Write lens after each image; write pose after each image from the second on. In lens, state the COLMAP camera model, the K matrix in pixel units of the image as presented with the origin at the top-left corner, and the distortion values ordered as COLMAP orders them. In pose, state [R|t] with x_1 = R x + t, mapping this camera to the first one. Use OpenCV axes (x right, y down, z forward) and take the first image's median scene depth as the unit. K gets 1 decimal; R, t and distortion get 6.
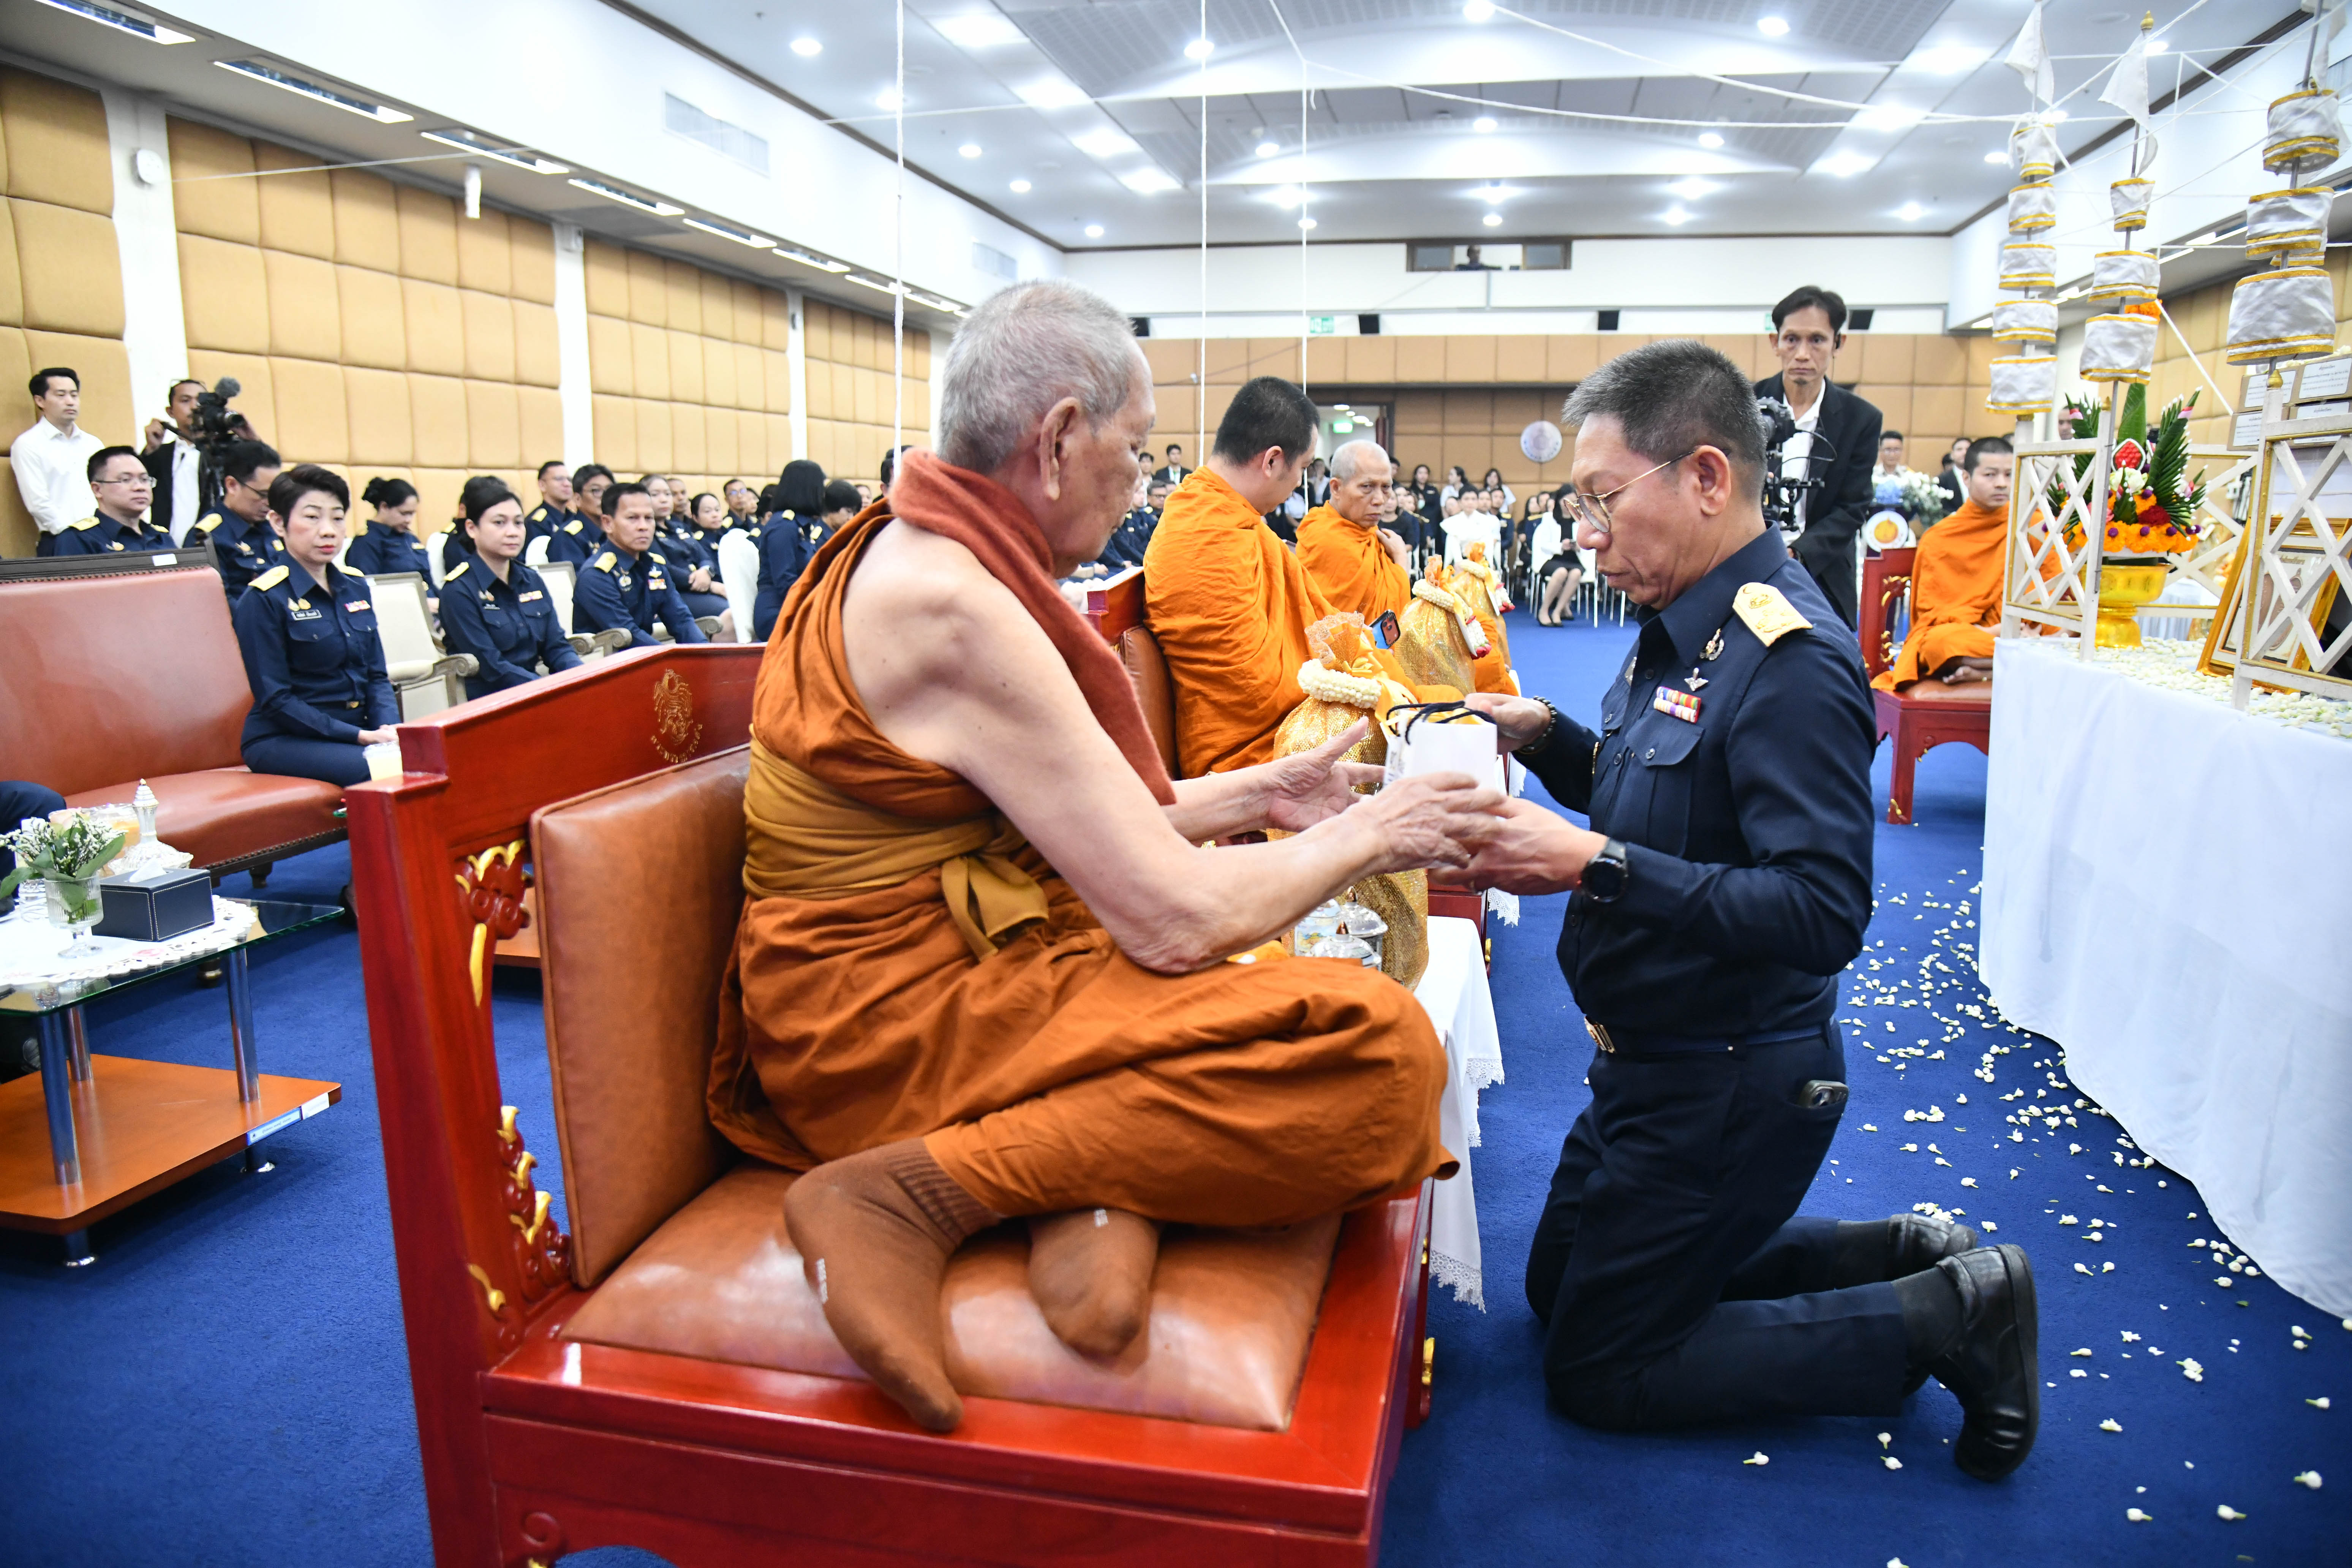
lens RADIAL K [[1572.7, 0, 1178.6], [0, 1572.7, 775.7], [0, 0, 1]] dist [-0.057383, 0.008237]
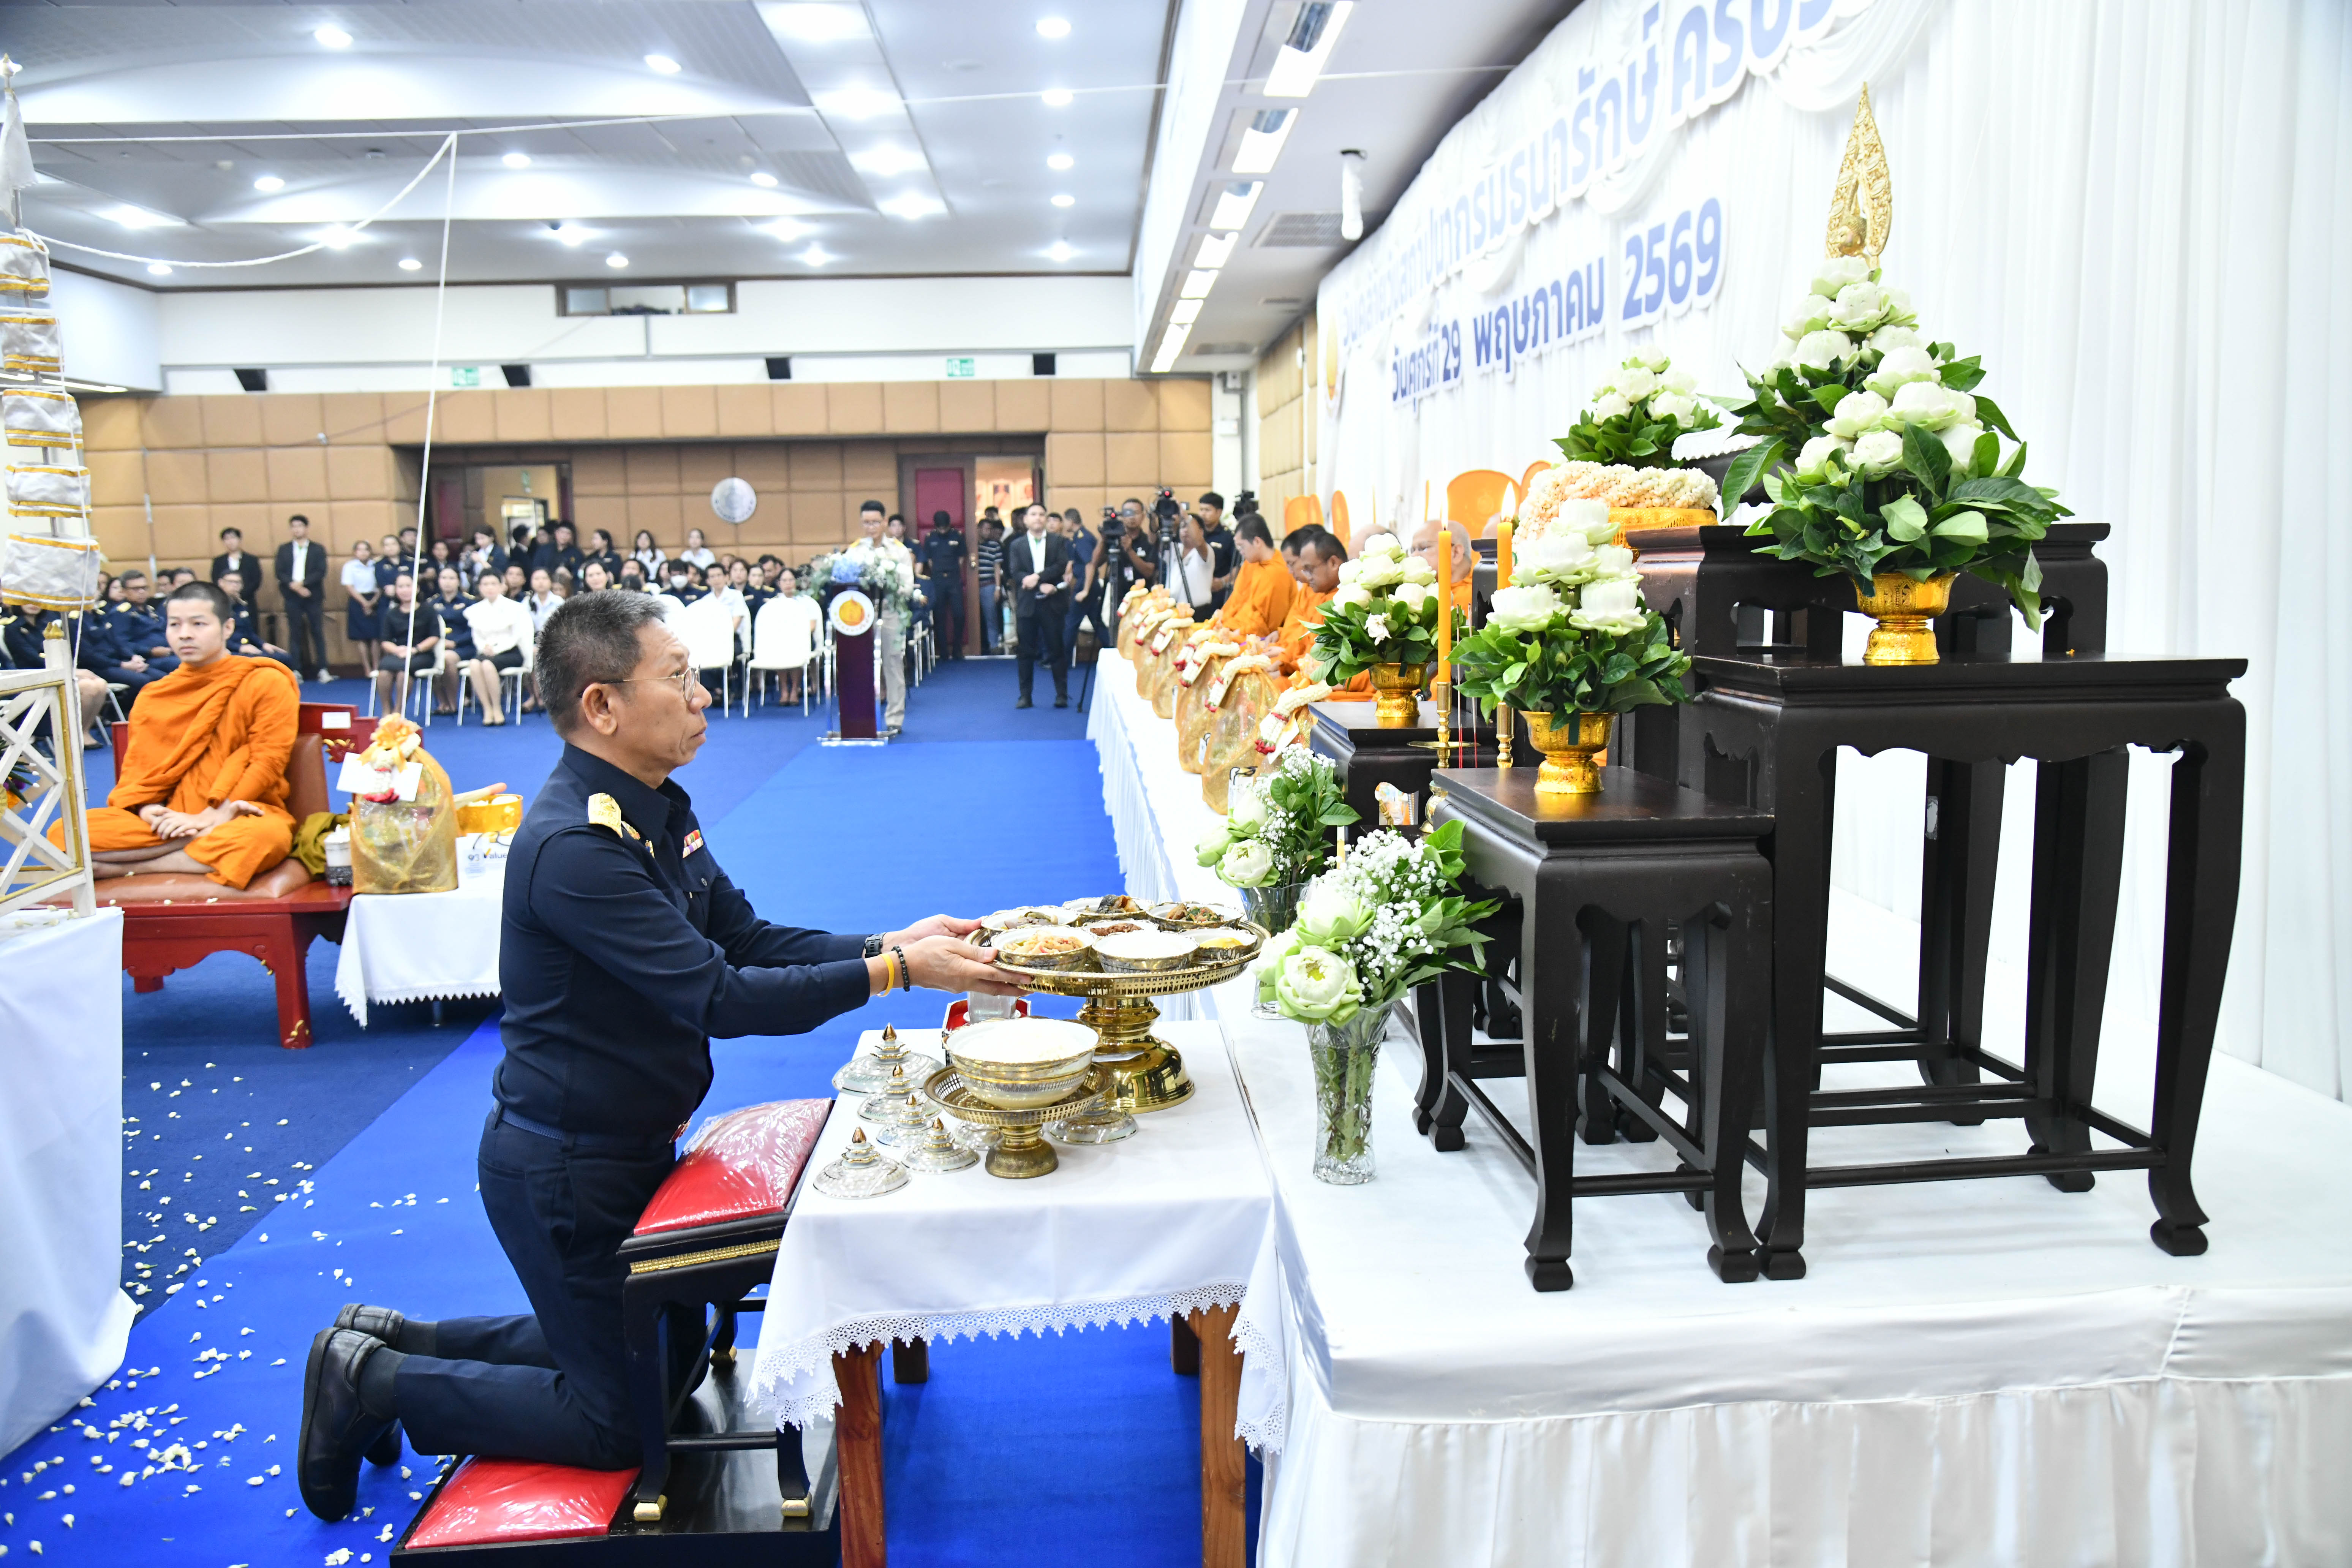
lens RADIAL K [[1675.0, 0, 1174.2], [0, 1675.0, 801.9], [0, 0, 1]] dist [-0.029681, 0.003143]
pose [[0.973865, -0.059143, 0.219292, 0.267938], [0.061432, 0.998105, -0.003628, -0.018644], [-0.218662, 0.017005, 0.975652, -0.007913]]
